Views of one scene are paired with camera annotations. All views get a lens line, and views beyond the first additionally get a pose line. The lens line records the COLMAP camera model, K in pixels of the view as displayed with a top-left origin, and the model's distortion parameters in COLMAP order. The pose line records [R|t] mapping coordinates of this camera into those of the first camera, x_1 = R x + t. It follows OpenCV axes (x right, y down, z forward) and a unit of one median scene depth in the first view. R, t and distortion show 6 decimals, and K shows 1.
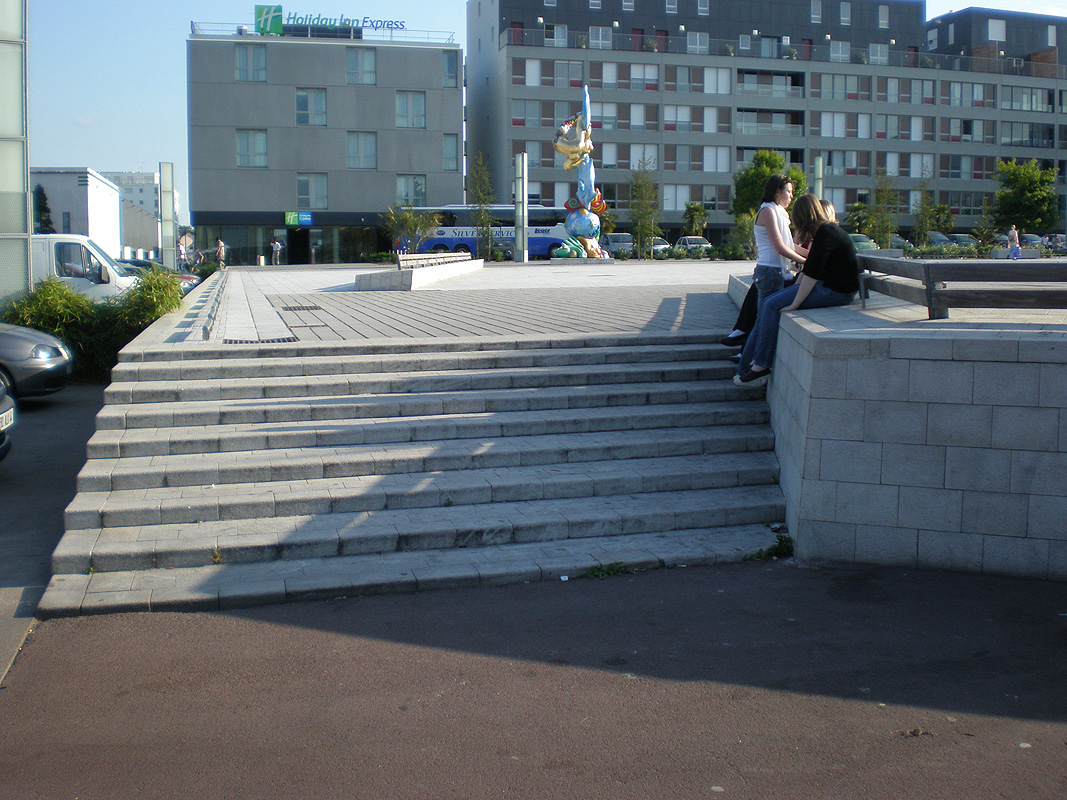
lens RADIAL K [[1179.5, 0, 581.4], [0, 1179.5, 361.0], [0, 0, 1]] dist [-0.047919, -0.278973]
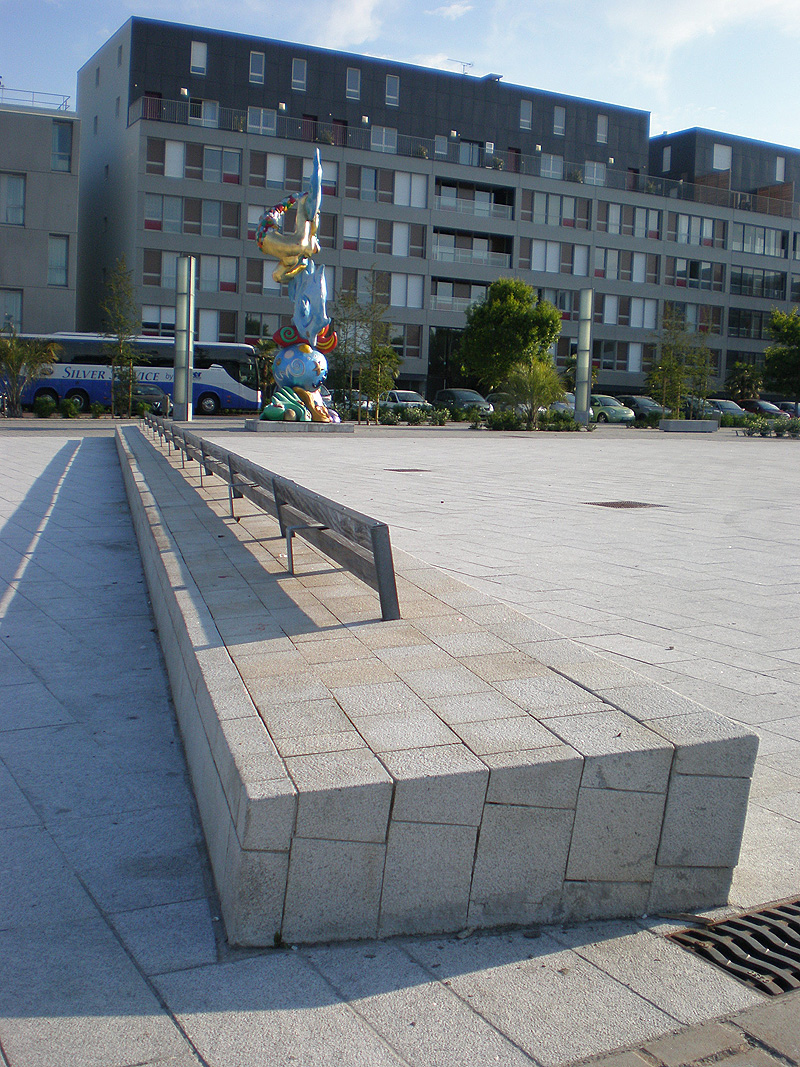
lens RADIAL K [[1172.9, 0, 400.0], [0, 1172.9, 533.5], [0, 0, 1]] dist [-0.044041, -0.244693]
pose [[0.976519, 0.013880, 0.214984, -0.053819], [-0.018615, 0.999626, 0.020016, -0.026436], [-0.214626, -0.023548, 0.976412, 0.241240]]
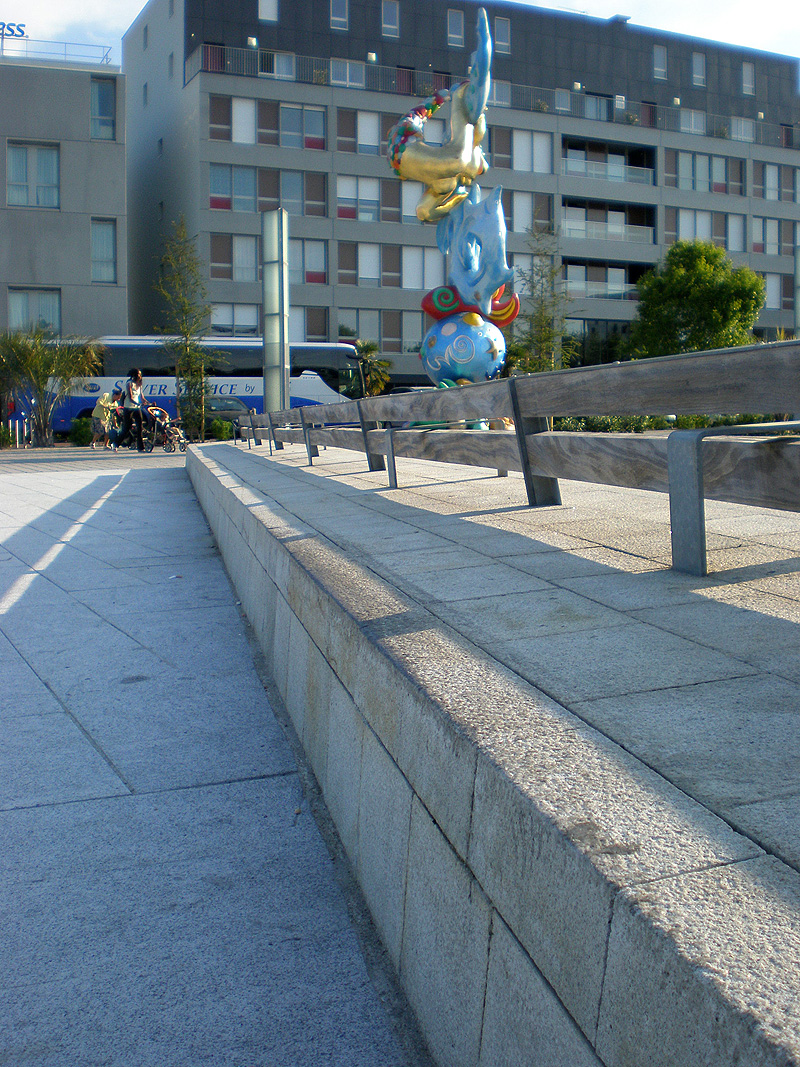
lens RADIAL K [[1172.9, 0, 400.0], [0, 1172.9, 533.5], [0, 0, 1]] dist [-0.044041, -0.244693]
pose [[0.986952, -0.019935, 0.159777, -0.058408], [0.020236, 0.999795, -0.000257, -0.034350], [-0.159739, 0.003487, 0.987153, 0.392937]]
